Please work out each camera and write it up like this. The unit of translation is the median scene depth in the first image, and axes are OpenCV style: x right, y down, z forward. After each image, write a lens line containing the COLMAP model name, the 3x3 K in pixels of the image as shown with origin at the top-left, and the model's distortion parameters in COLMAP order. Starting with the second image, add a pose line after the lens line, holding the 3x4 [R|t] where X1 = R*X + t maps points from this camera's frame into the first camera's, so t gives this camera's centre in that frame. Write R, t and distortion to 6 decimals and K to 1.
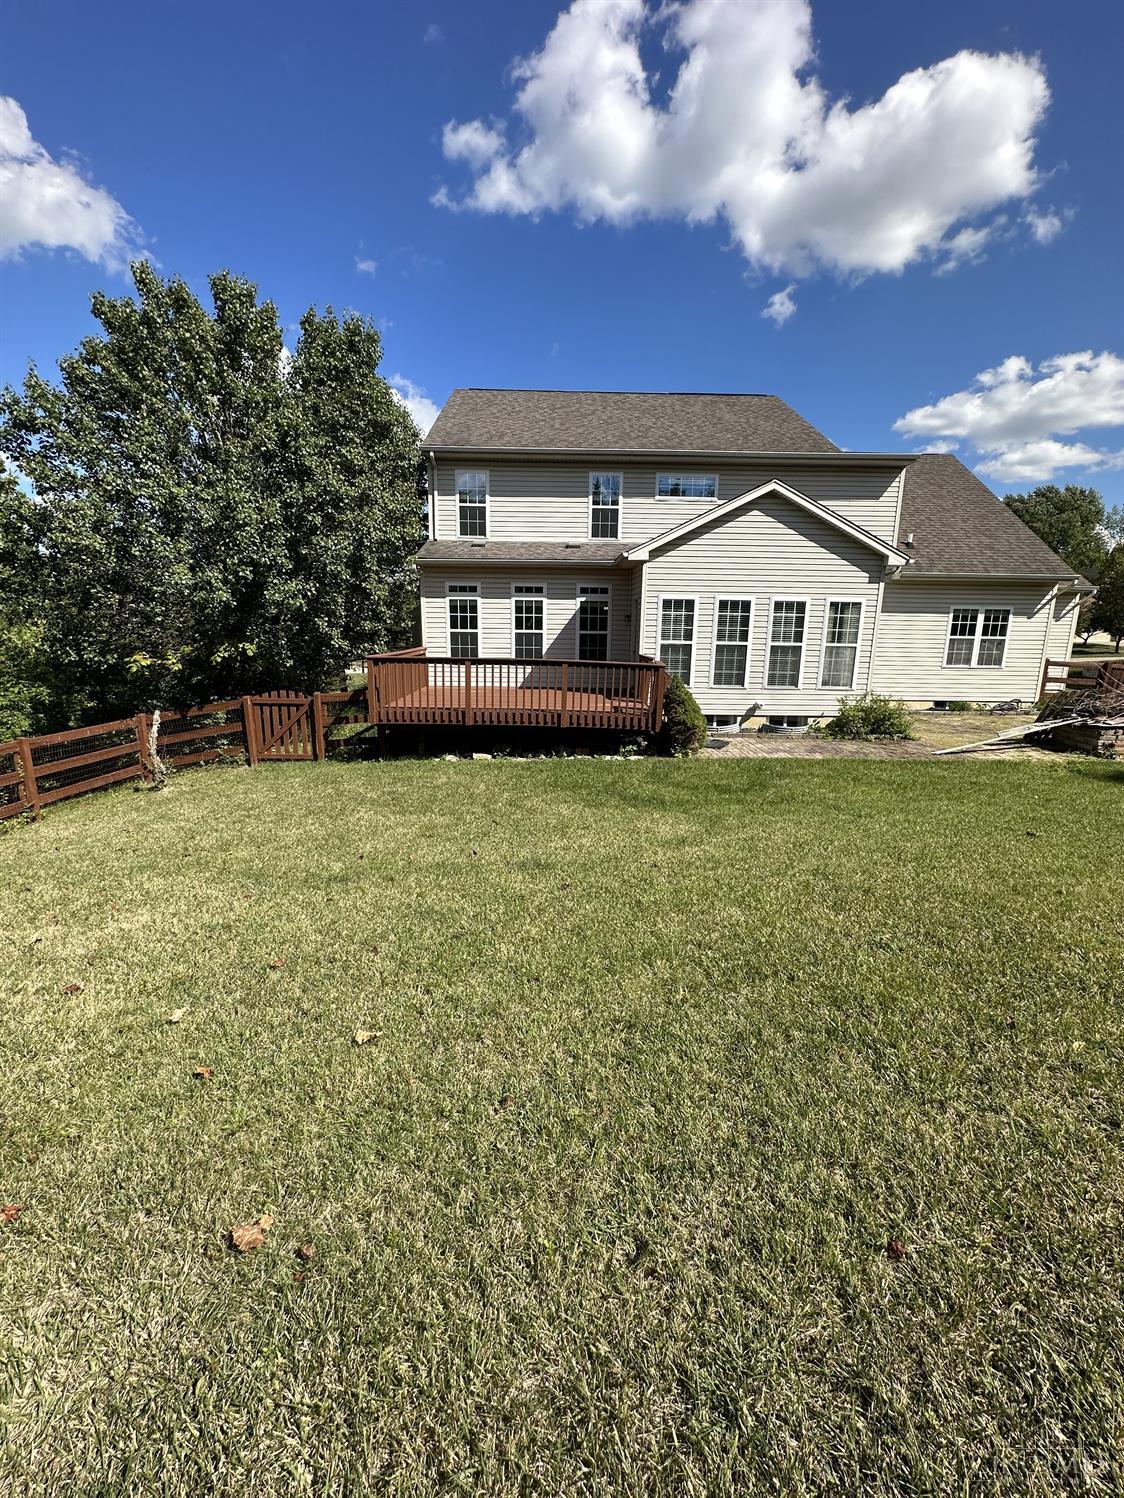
lens RADIAL K [[598.4, 0, 562.0], [0, 598.4, 749.0], [0, 0, 1]] dist [-0.003315, 0.004771]
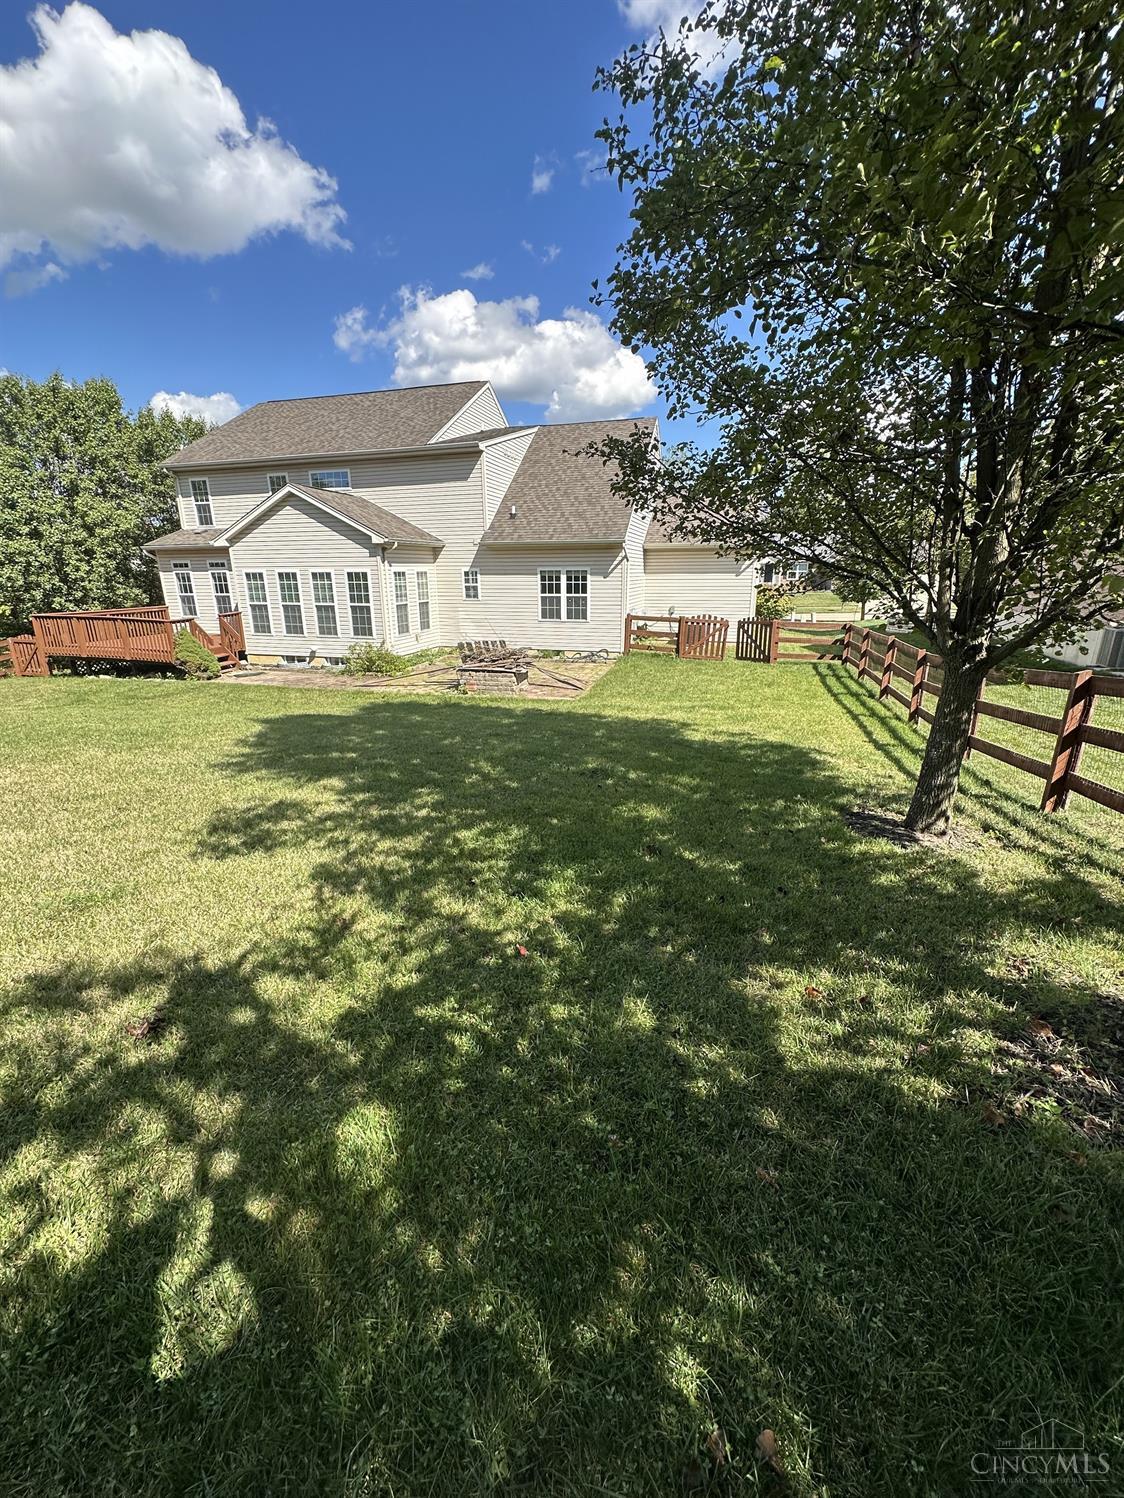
lens RADIAL K [[598.4, 0, 562.0], [0, 598.4, 749.0], [0, 0, 1]] dist [0.000656, 0.000269]
pose [[0.955198, 0.065910, -0.288535, 1.237895], [-0.040880, 0.994925, 0.091937, 0.005553], [0.293131, -0.076023, 0.953045, -0.158503]]
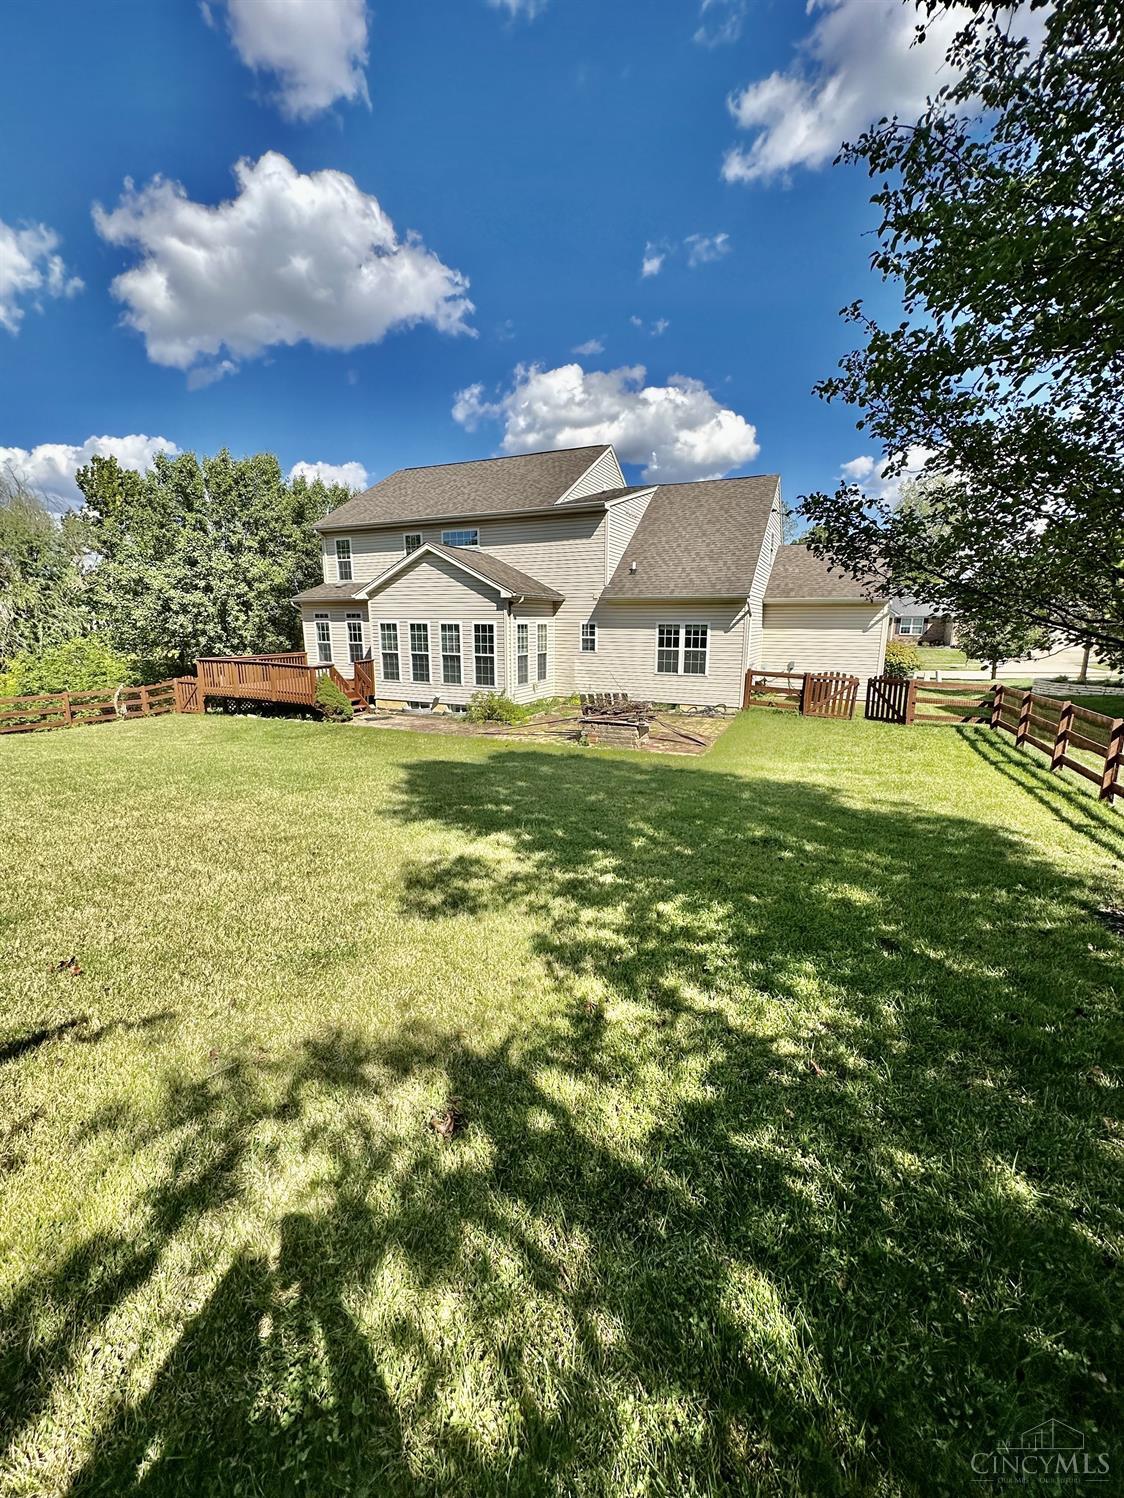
lens RADIAL K [[599.1, 0, 561.9], [0, 599.1, 747.0], [0, 0, 1]] dist [-0.001770, -0.000174]
pose [[0.902909, 0.078741, -0.422558, 1.169257], [-0.078515, 0.996751, 0.017969, -0.000069], [0.422600, 0.016953, 0.906158, -0.169770]]
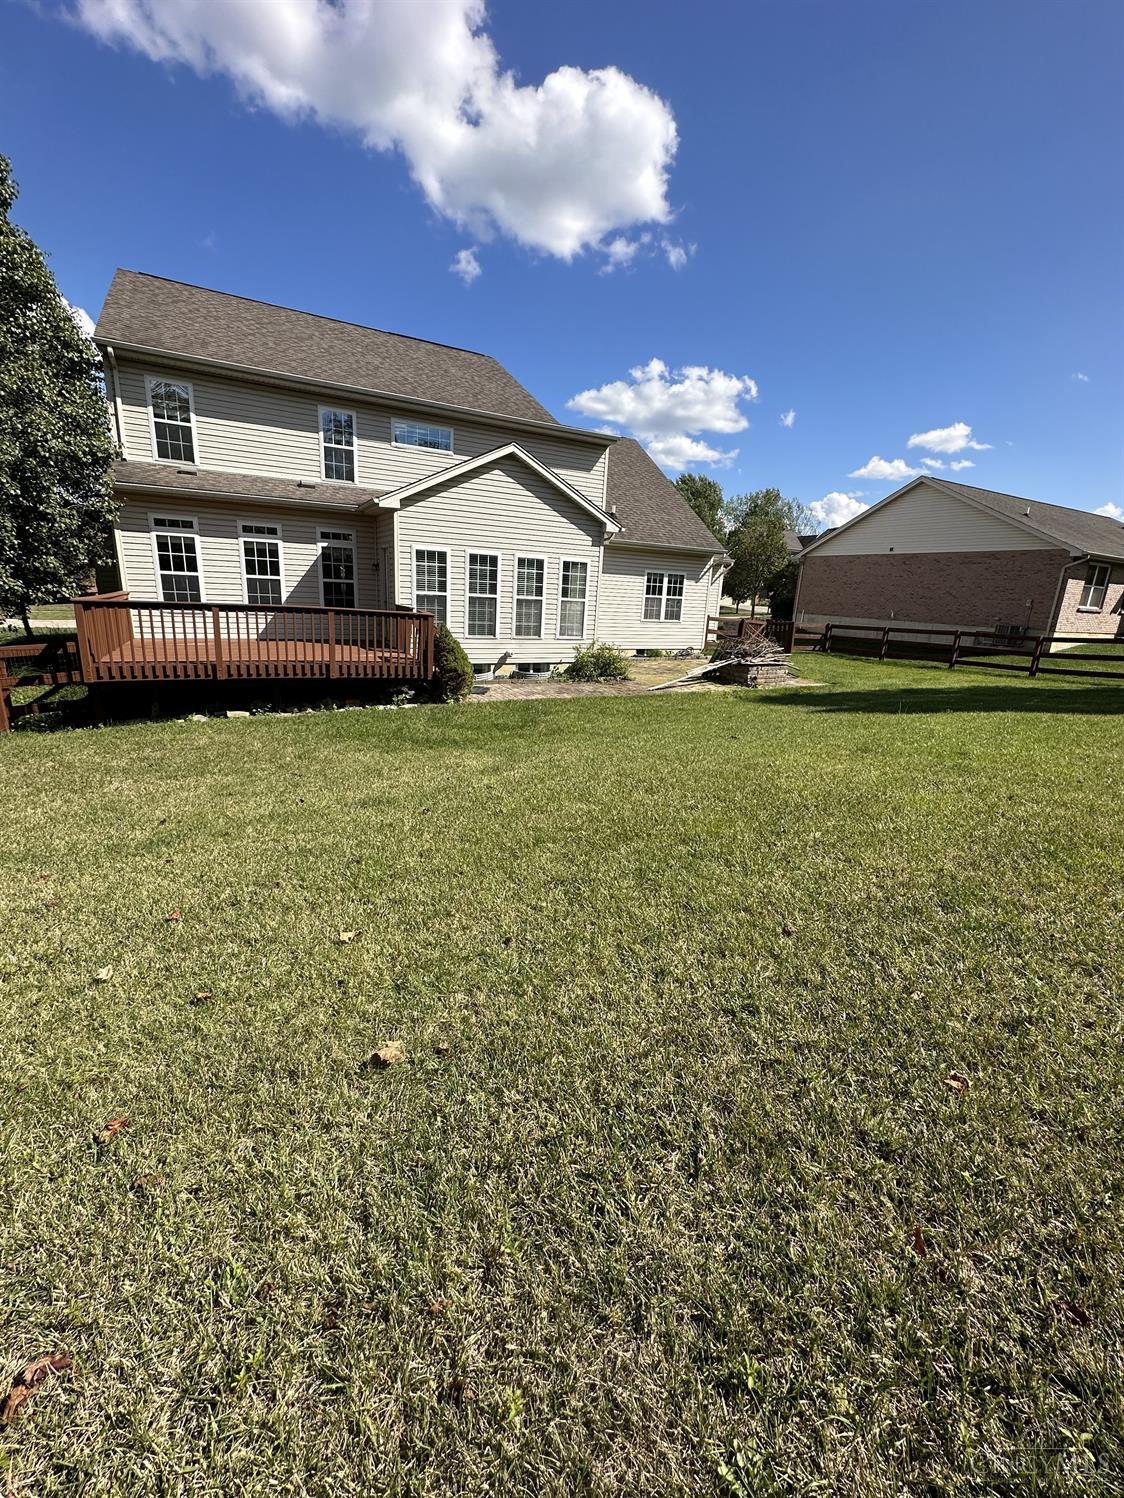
lens RADIAL K [[599.1, 0, 561.9], [0, 599.1, 747.0], [0, 0, 1]] dist [-0.001770, -0.000174]
pose [[0.890707, -0.086201, 0.446330, -0.085593], [0.056364, 0.995222, 0.079728, 0.013958], [-0.451070, -0.045857, 0.891310, -0.026421]]
